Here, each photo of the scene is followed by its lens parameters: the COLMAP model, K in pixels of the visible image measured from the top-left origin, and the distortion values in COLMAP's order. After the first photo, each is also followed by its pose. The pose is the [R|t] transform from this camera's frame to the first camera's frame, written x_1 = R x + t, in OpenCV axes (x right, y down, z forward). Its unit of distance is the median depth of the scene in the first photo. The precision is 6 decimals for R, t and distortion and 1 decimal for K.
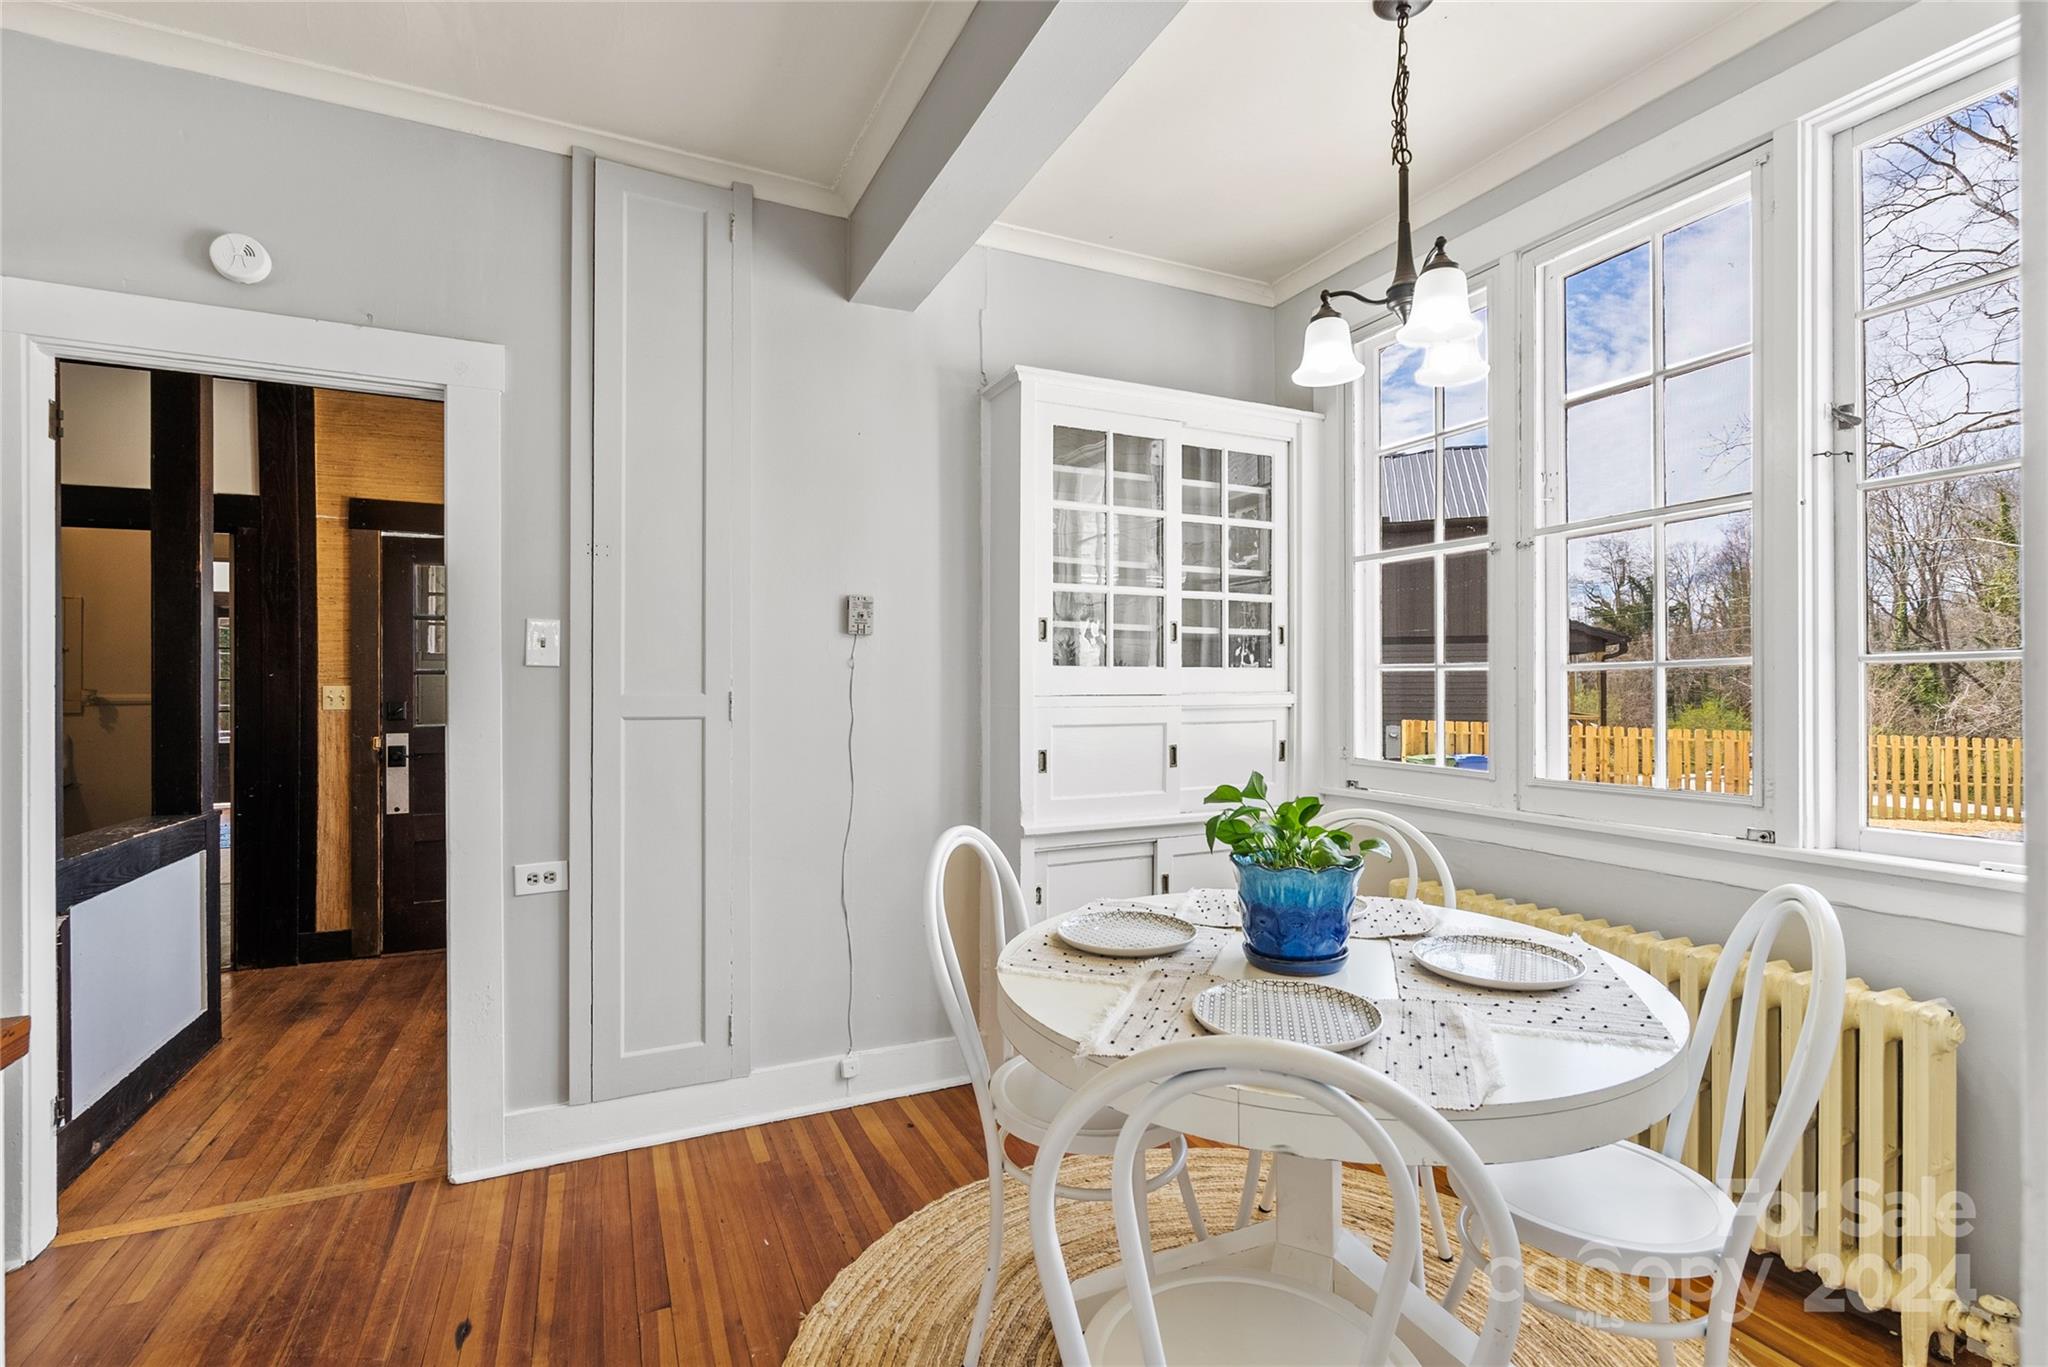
lens RADIAL K [[924.4, 0, 1024.6], [0, 924.4, 687.6], [0, 0, 1]] dist [0.002559, 0.000371]
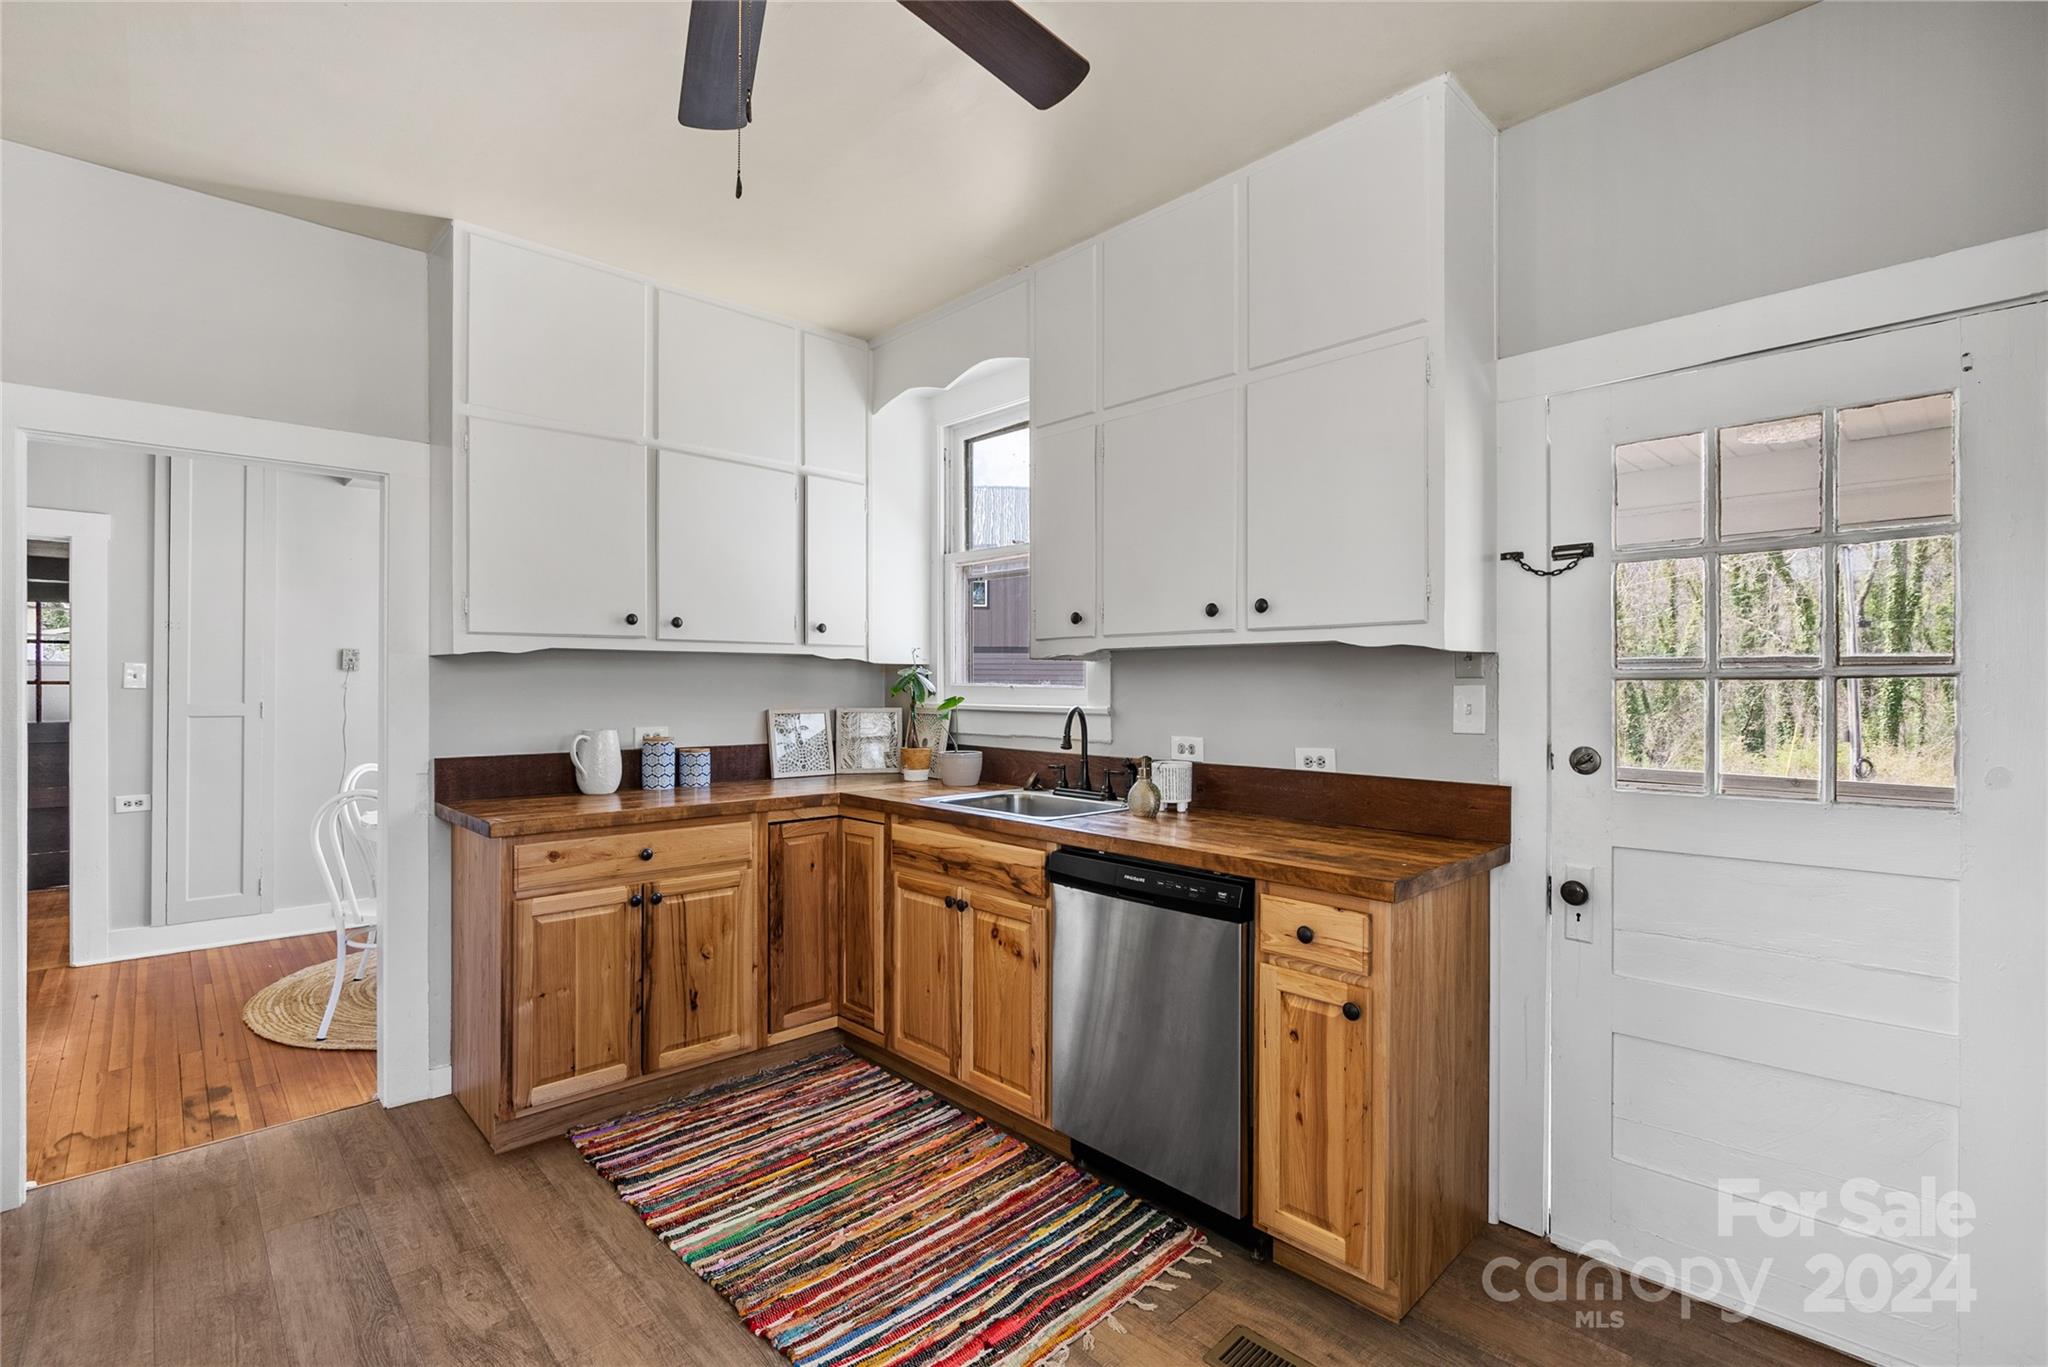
lens RADIAL K [[924.4, 0, 1024.4], [0, 924.4, 684.3], [0, 0, 1]] dist [0.002559, 0.000371]
pose [[0.949212, 0.005292, 0.314592, 0.572473], [-0.004137, 0.999982, -0.004339, -0.031070], [-0.314609, 0.002817, 0.949217, -1.292787]]
